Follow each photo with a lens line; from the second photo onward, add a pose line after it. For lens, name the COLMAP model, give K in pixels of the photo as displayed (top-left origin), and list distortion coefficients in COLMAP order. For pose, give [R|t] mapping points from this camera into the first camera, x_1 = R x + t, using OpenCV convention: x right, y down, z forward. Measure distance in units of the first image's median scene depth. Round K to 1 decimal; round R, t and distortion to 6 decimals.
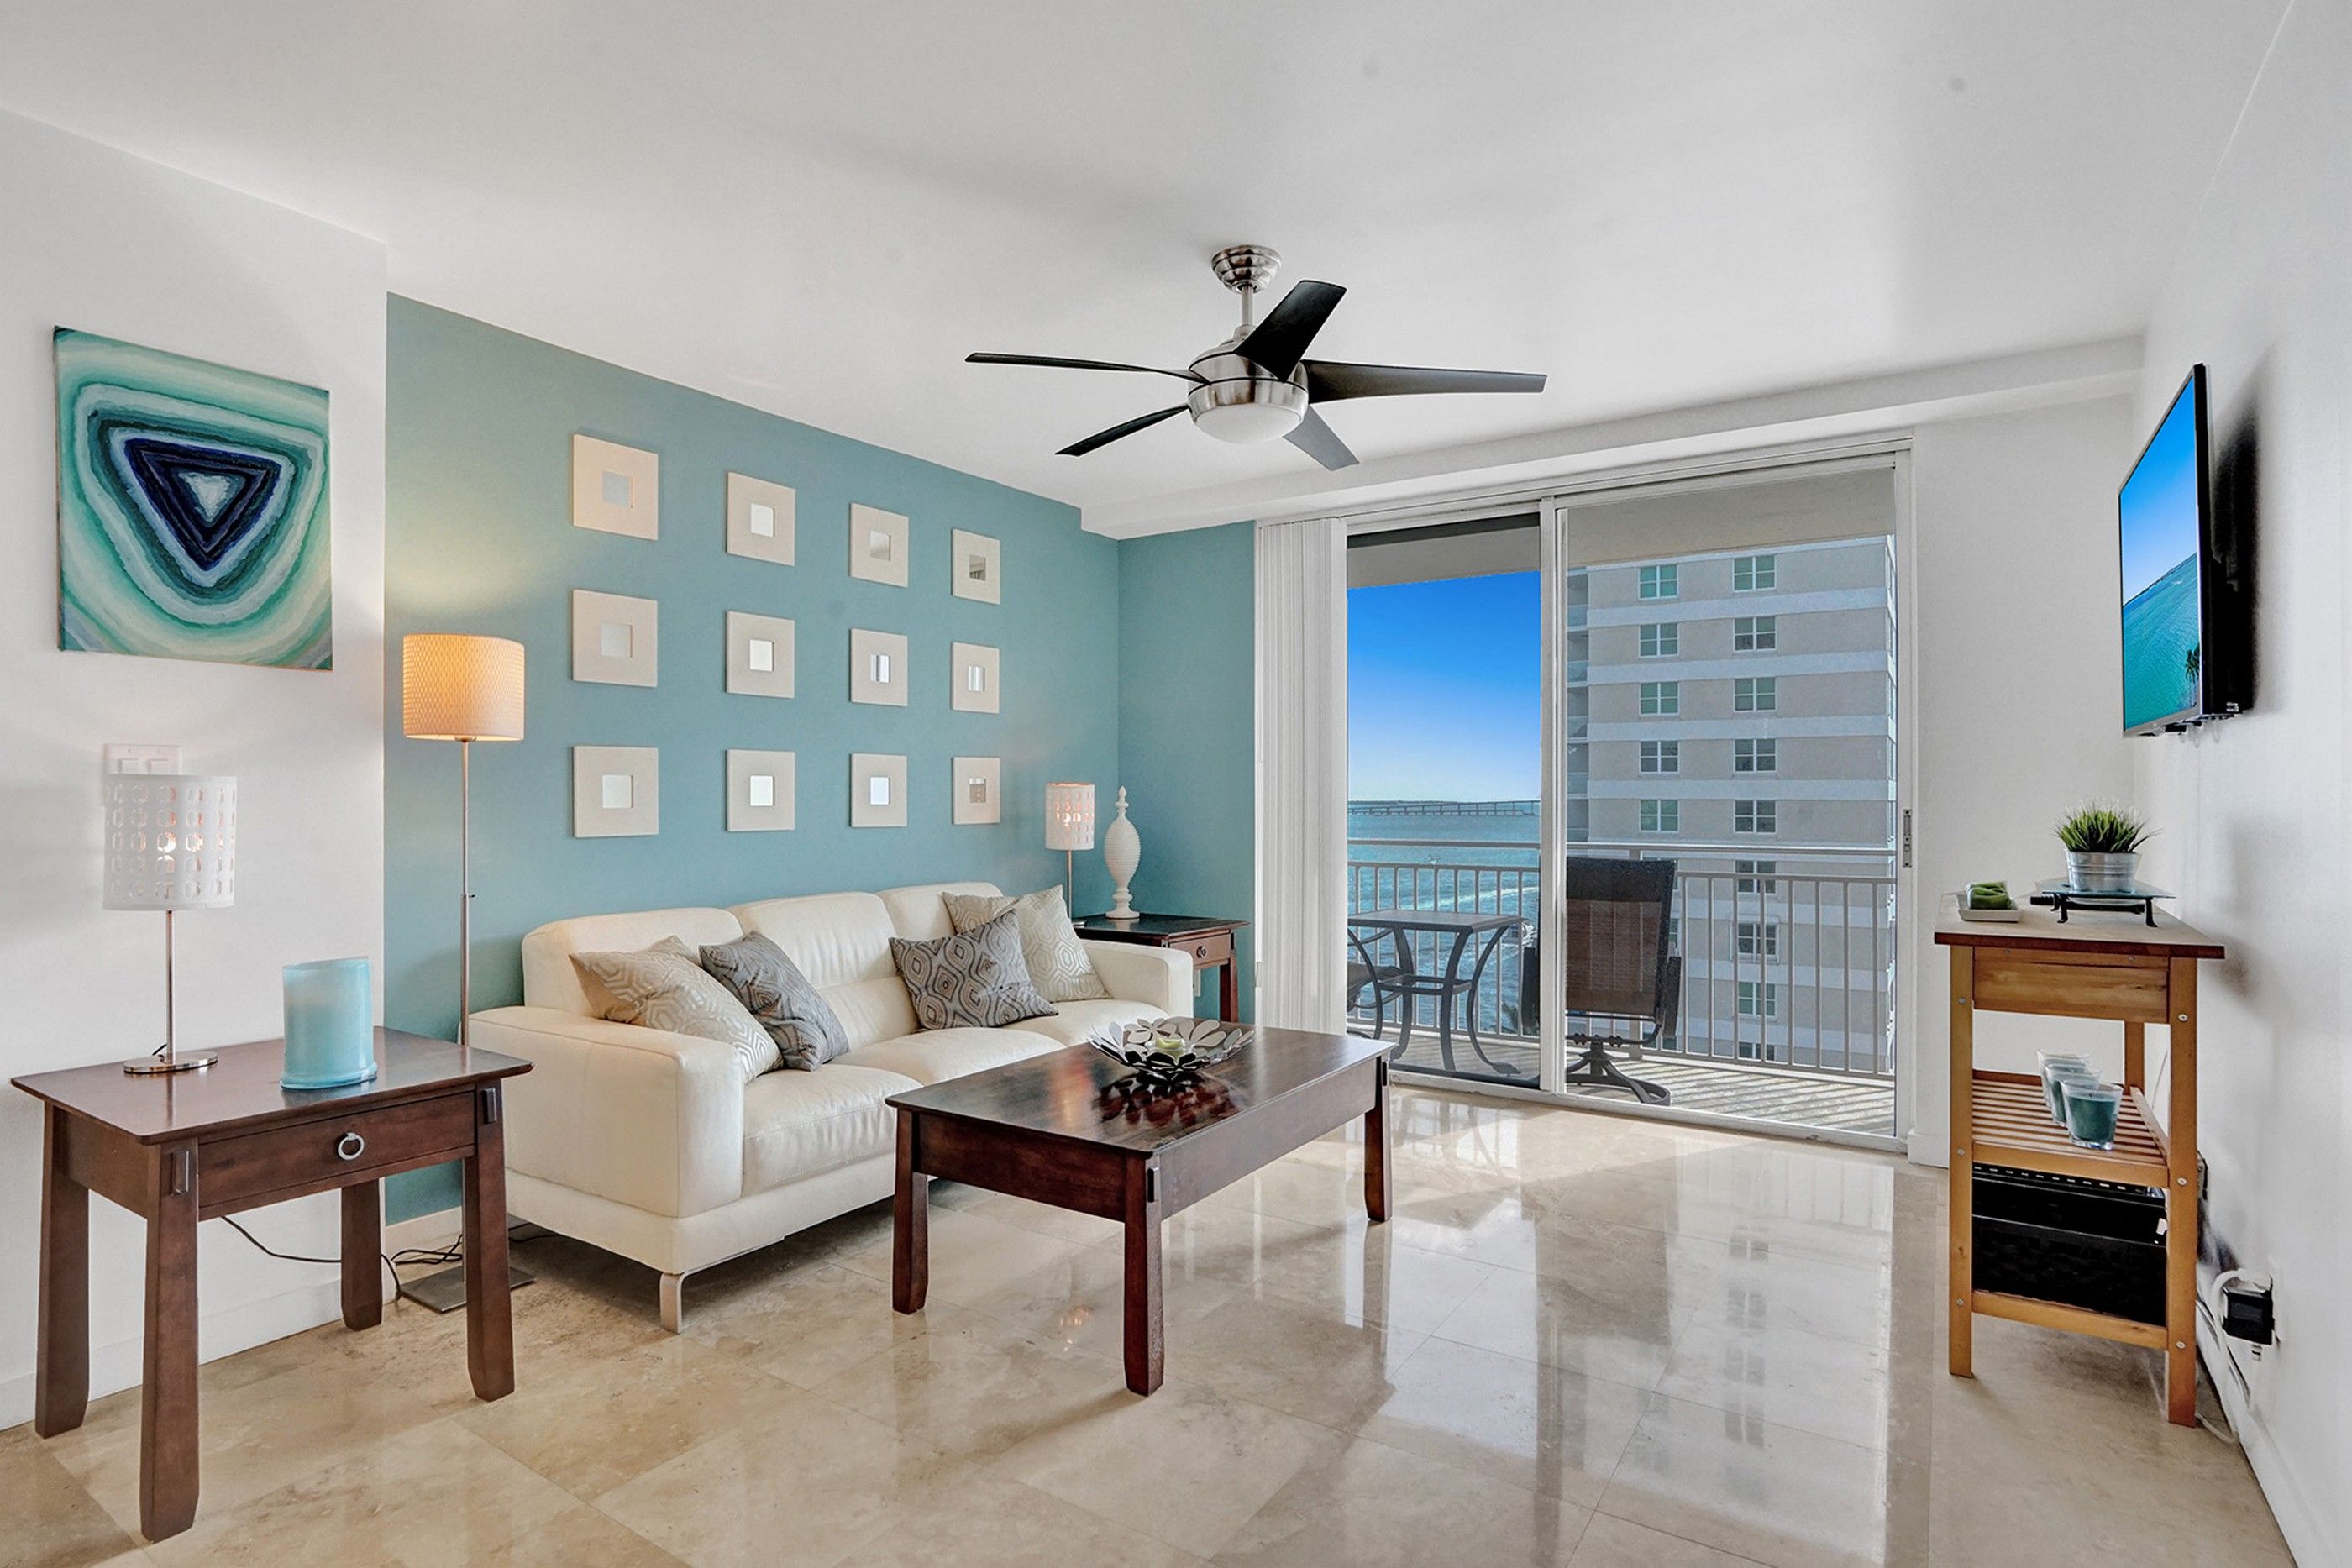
lens RADIAL K [[1190.0, 0, 1150.7], [0, 1190.0, 801.3], [0, 0, 1]] dist [-0.041317, 0.006051]
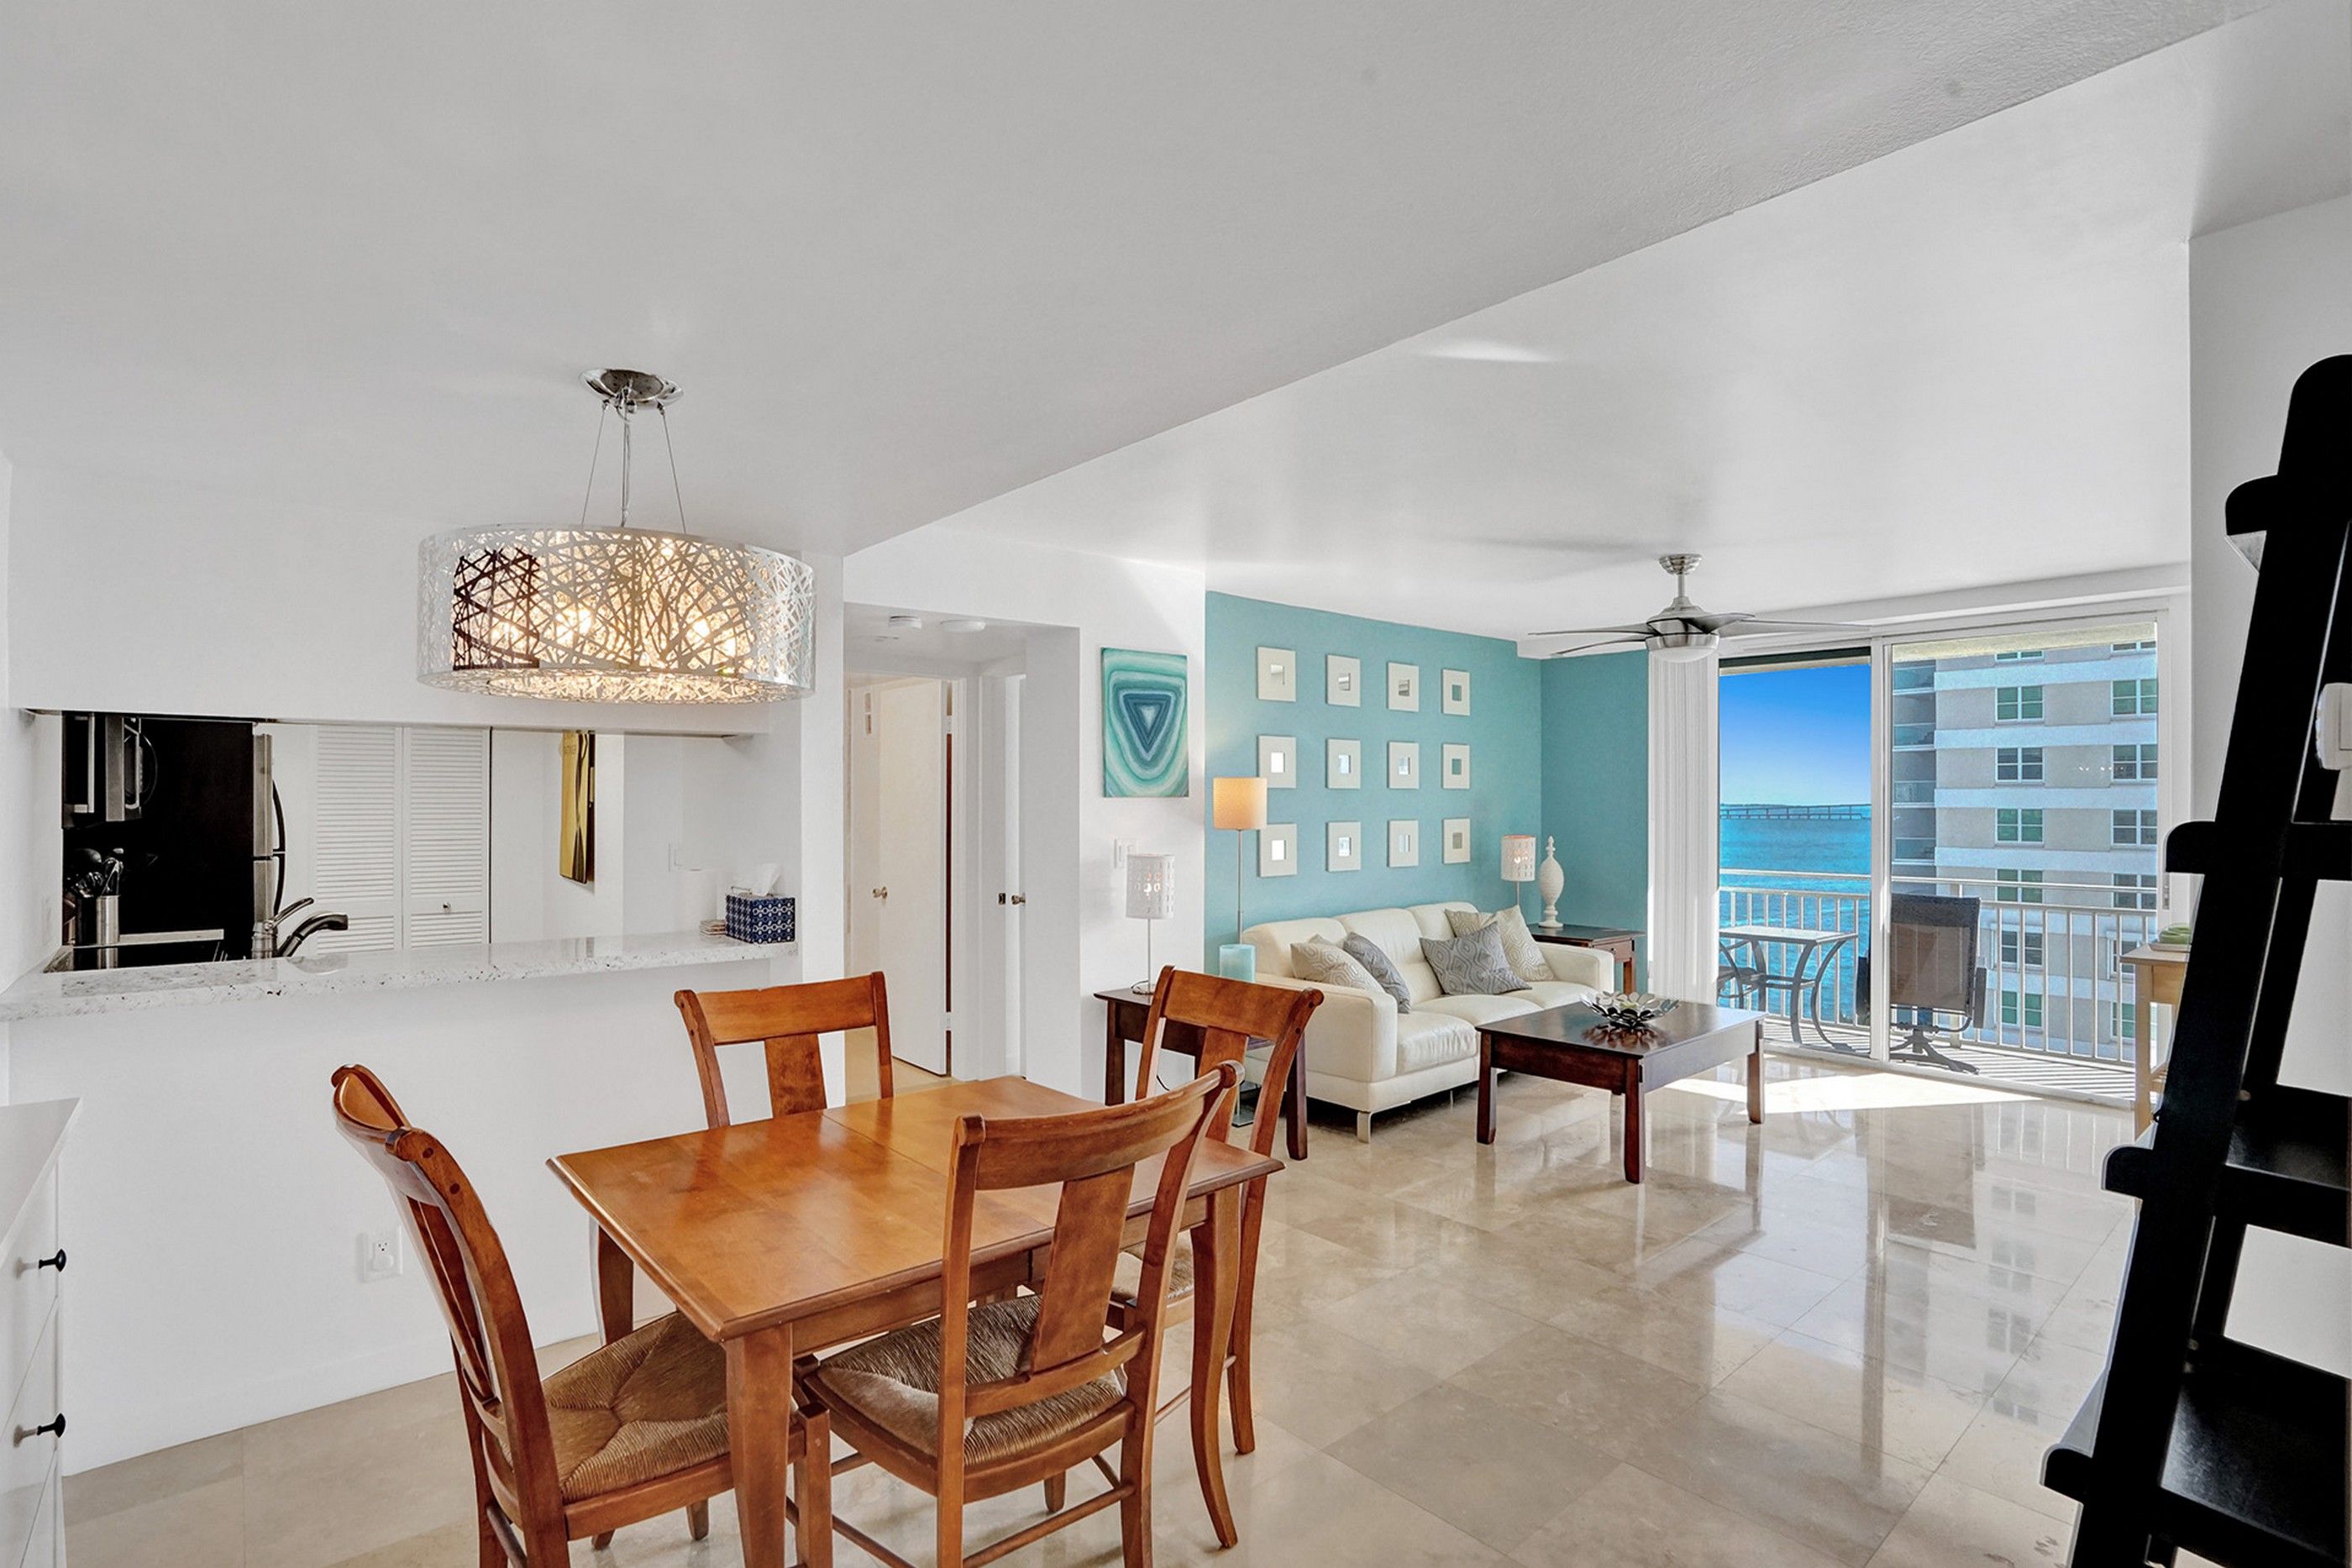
lens RADIAL K [[1112.3, 0, 1174.7], [0, 1112.3, 796.6], [0, 0, 1]] dist [-0.032406, 0.005064]
pose [[0.967566, 0.000556, -0.252619, -0.172201], [-0.002292, 0.999976, -0.006576, -0.069461], [0.252609, 0.006941, 0.967543, -0.574518]]
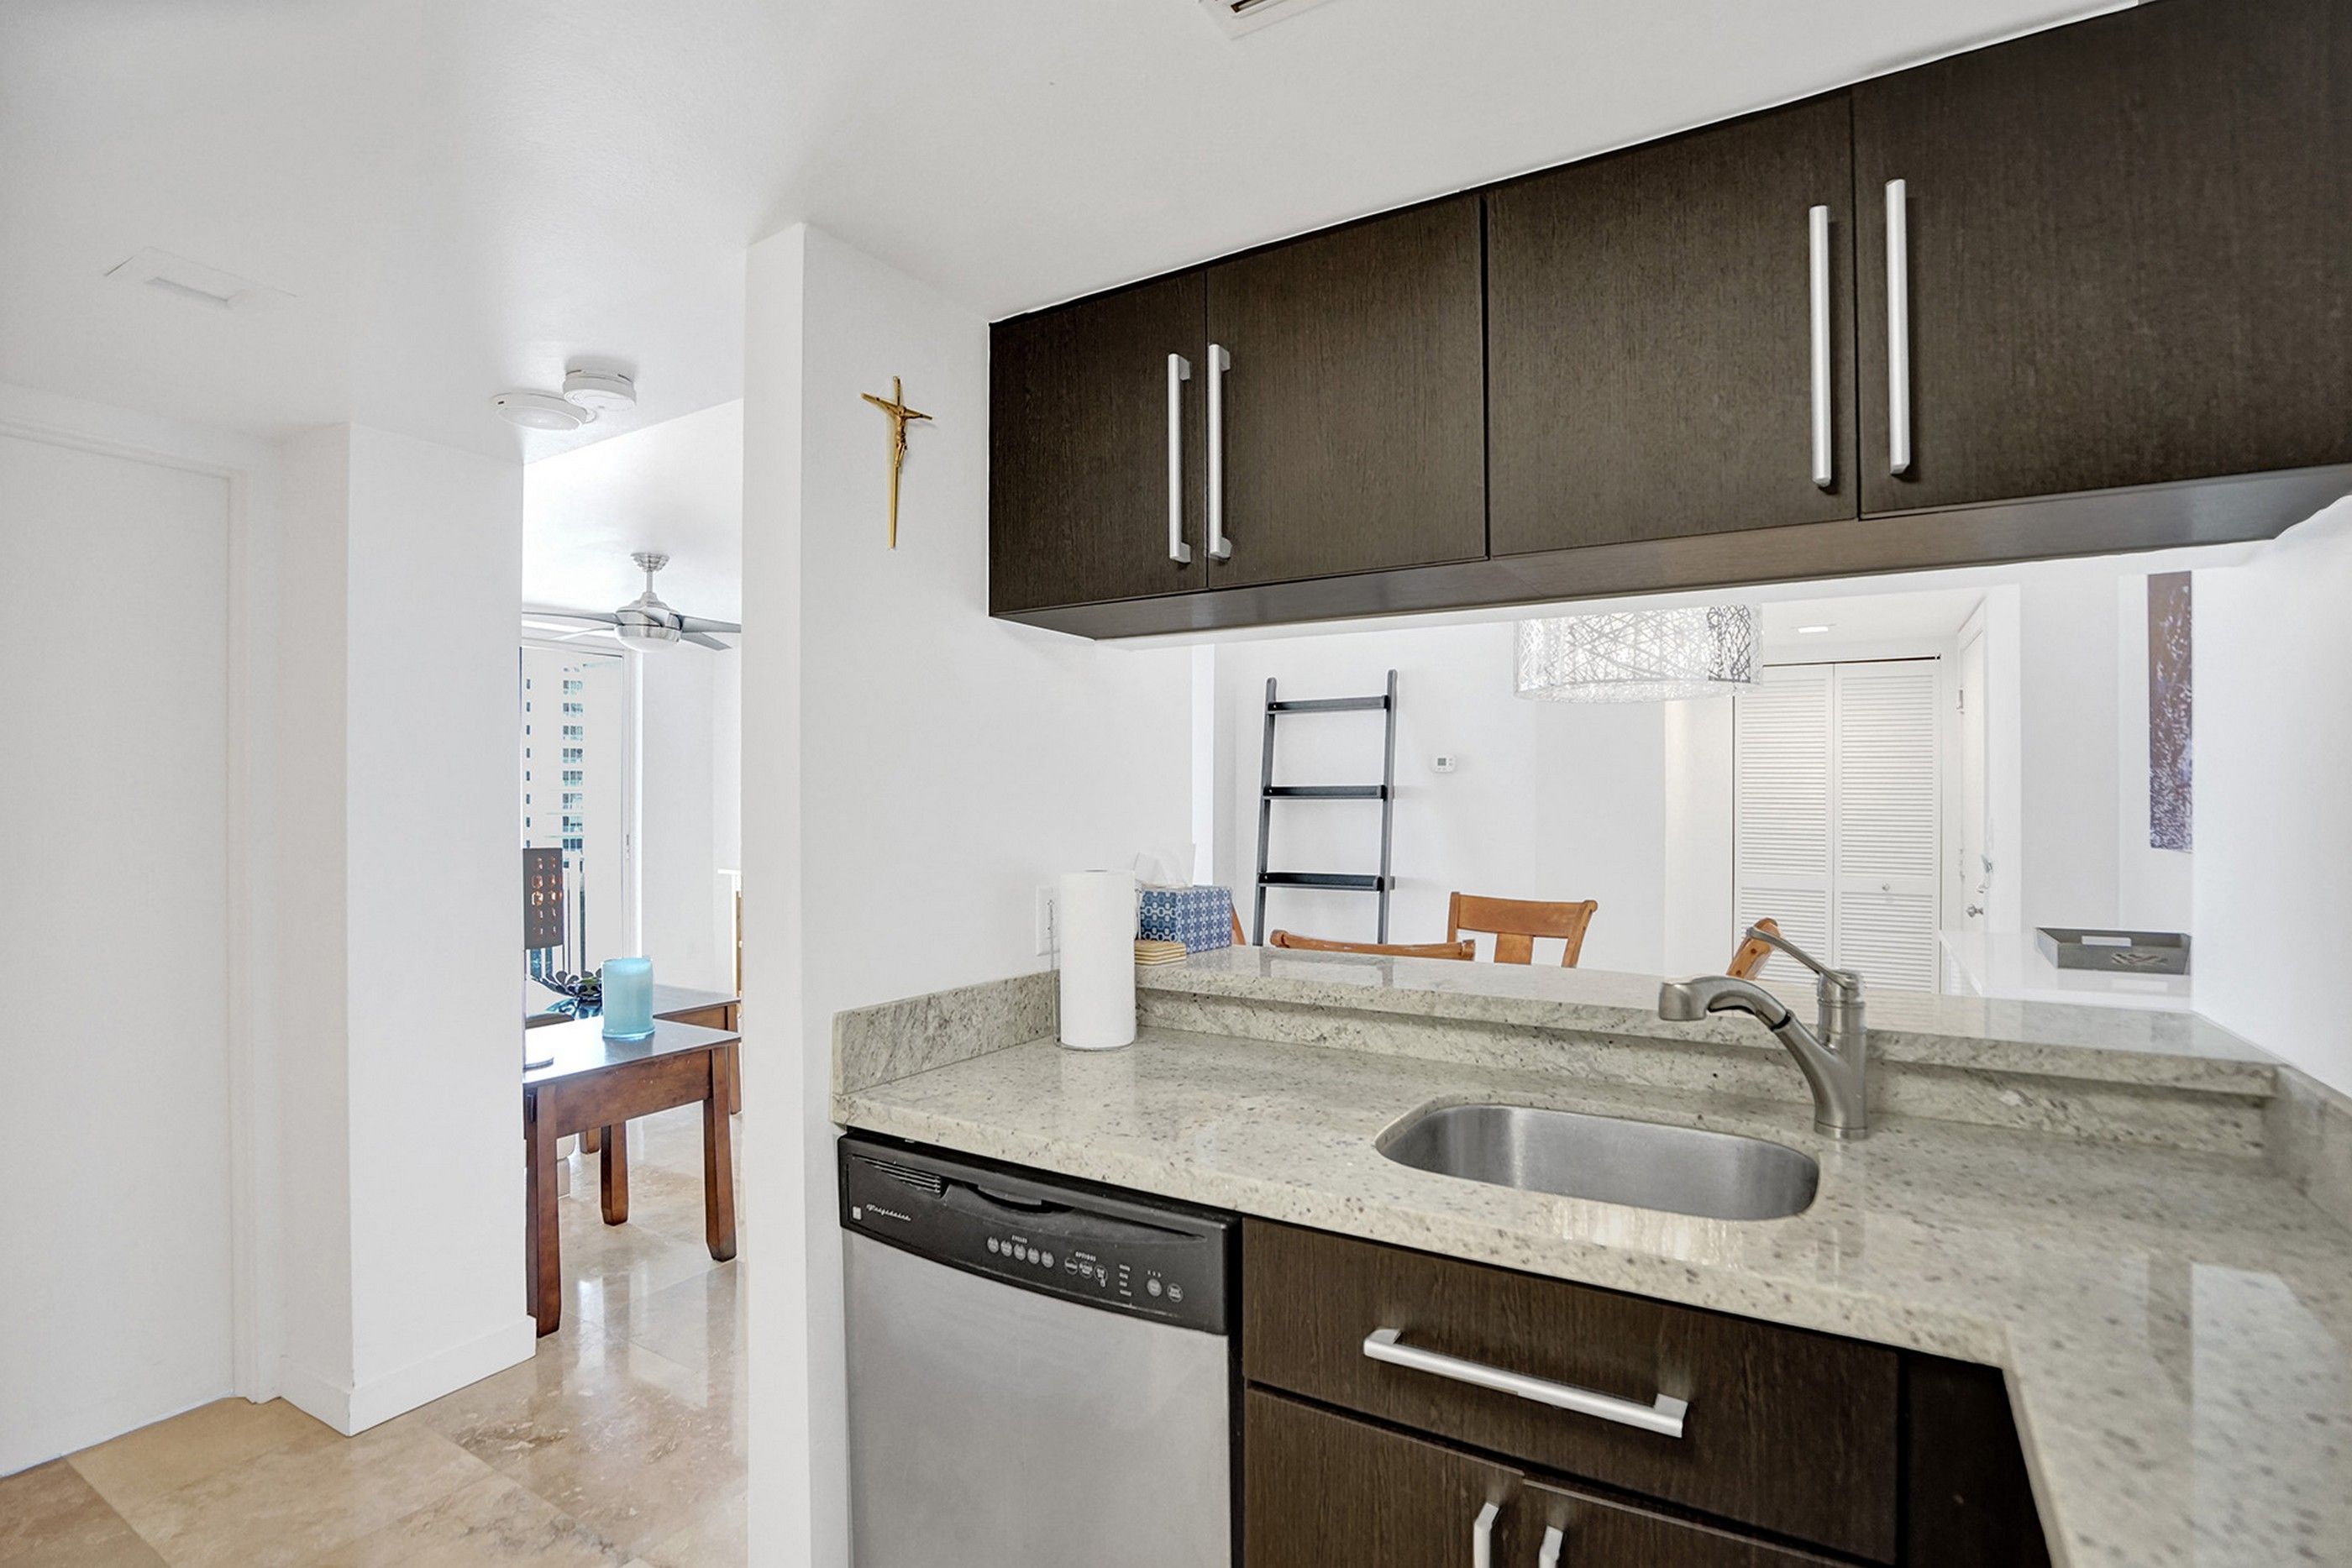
lens RADIAL K [[1112.3, 0, 1181.4], [0, 1112.3, 790.2], [0, 0, 1]] dist [-0.032406, 0.005064]
pose [[-0.068134, 0.011669, 0.997608, -1.280791], [0.005074, 0.999923, -0.011349, -0.045278], [-0.997663, 0.004289, -0.068188, 0.204135]]
